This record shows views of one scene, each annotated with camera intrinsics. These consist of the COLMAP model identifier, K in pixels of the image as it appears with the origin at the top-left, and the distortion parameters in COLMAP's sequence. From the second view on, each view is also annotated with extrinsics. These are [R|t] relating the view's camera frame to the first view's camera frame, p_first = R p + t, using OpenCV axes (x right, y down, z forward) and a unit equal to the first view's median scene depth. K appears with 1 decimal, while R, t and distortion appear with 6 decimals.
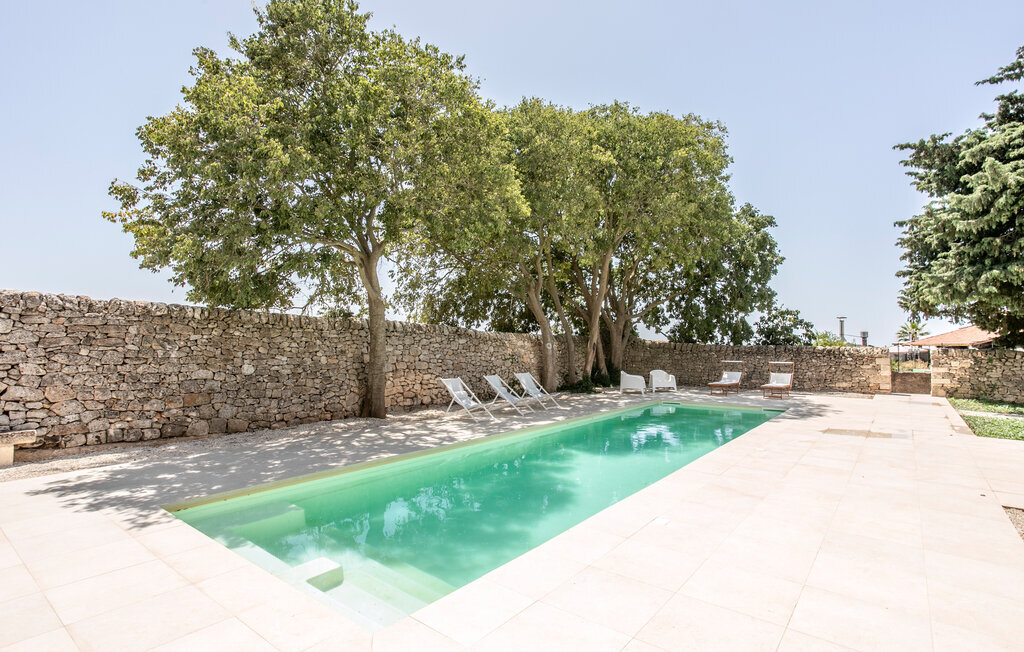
lens RADIAL K [[504.4, 0, 510.9], [0, 504.4, 324.5], [0, 0, 1]] dist [-0.052765, 0.036220]
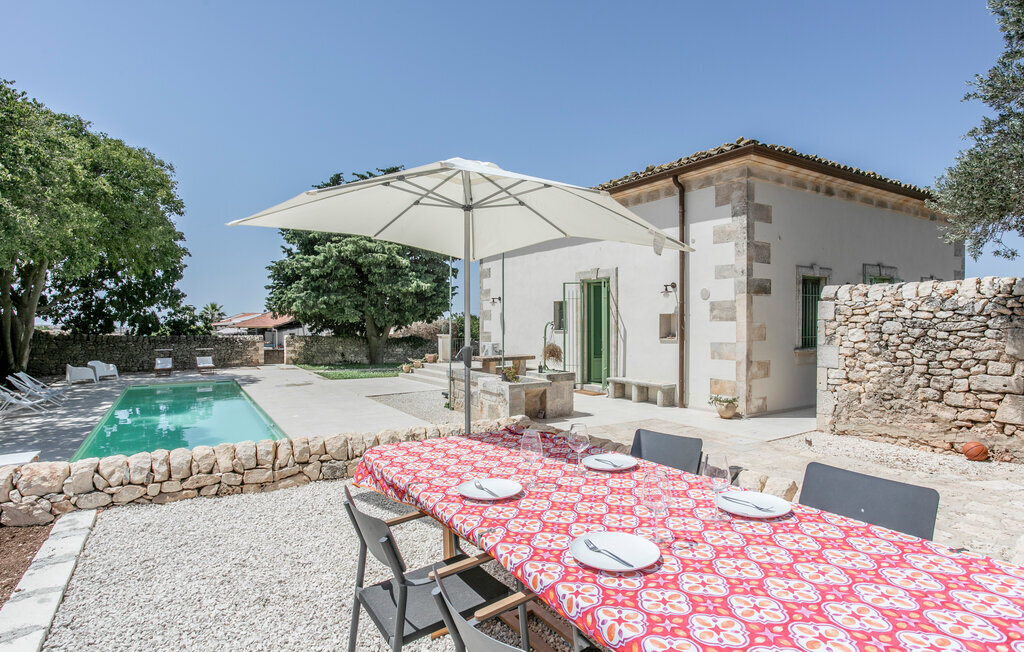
lens RADIAL K [[536.6, 0, 512.0], [0, 536.6, 326.0], [0, 0, 1]] dist [-0.036596, 0.002619]
pose [[0.331634, -0.013650, 0.943309, -0.536146], [-0.035931, 0.998987, 0.027087, -0.055404], [-0.942724, -0.042877, 0.330808, -0.274567]]
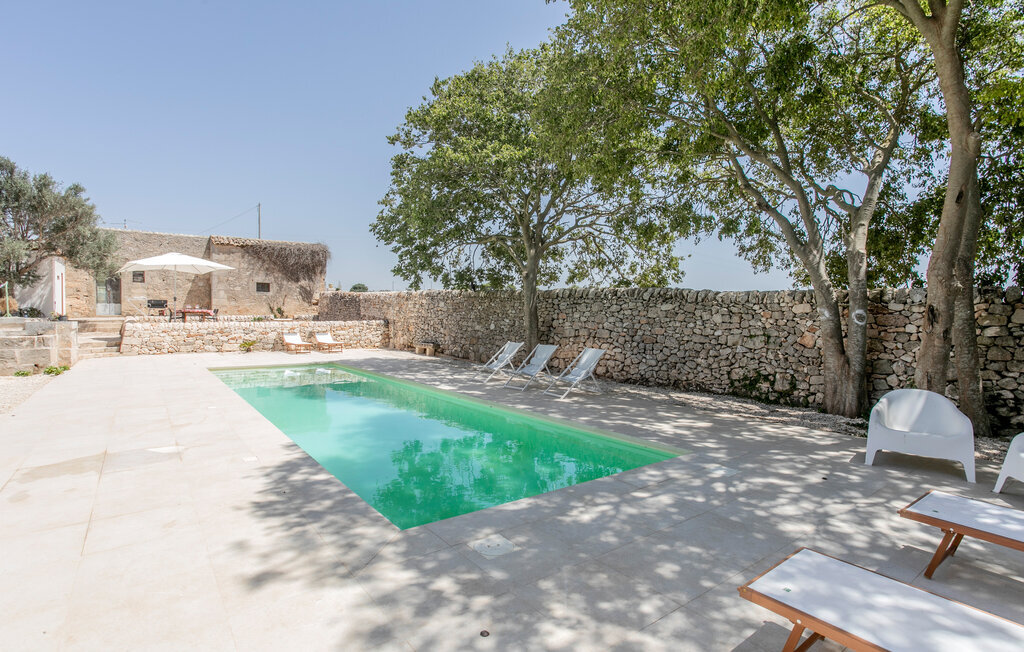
lens RADIAL K [[504.4, 0, 510.9], [0, 504.4, 324.5], [0, 0, 1]] dist [-0.052765, 0.036220]
pose [[-0.252813, 0.017368, -0.967359, 0.606853], [0.031394, 0.999460, 0.009740, 0.039344], [0.967006, -0.027907, -0.253222, 0.843963]]
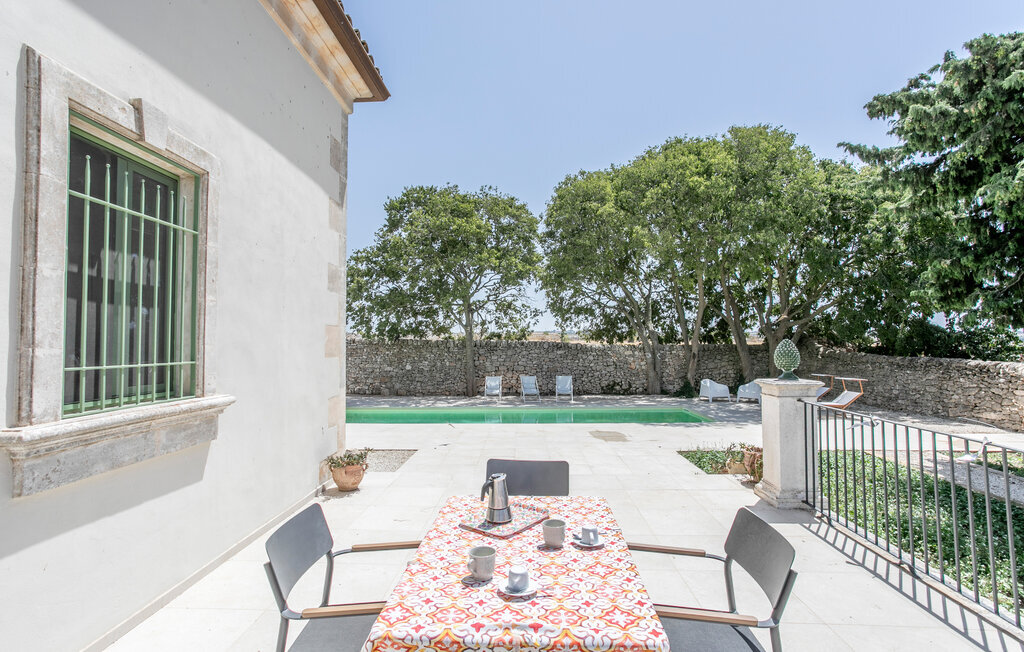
lens RADIAL K [[504.4, 0, 510.9], [0, 504.4, 324.5], [0, 0, 1]] dist [-0.052765, 0.036220]
pose [[0.602813, -0.035173, -0.797107, 0.834409], [0.039211, 0.999127, -0.014434, -0.025615], [0.796918, -0.022555, 0.603666, 0.029628]]
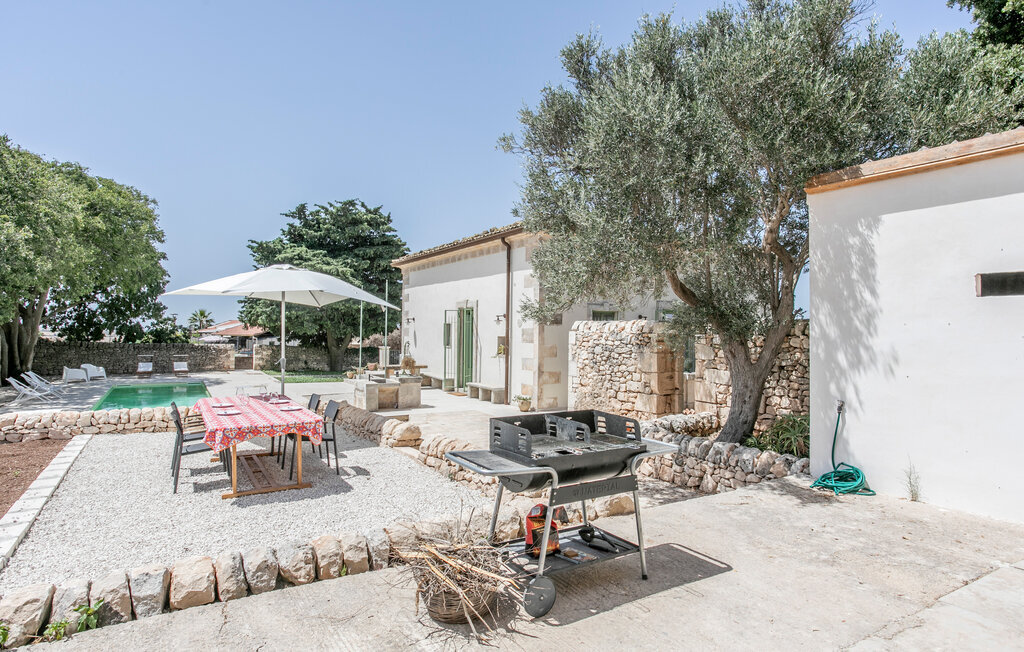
lens RADIAL K [[560.3, 0, 512.0], [0, 560.3, 326.0], [0, 0, 1]] dist [-0.029167, -0.000833]
pose [[0.341536, 0.008313, 0.939832, -0.739412], [-0.051765, 0.998609, 0.009978, -0.087654], [-0.938442, -0.052058, 0.341491, -0.580703]]
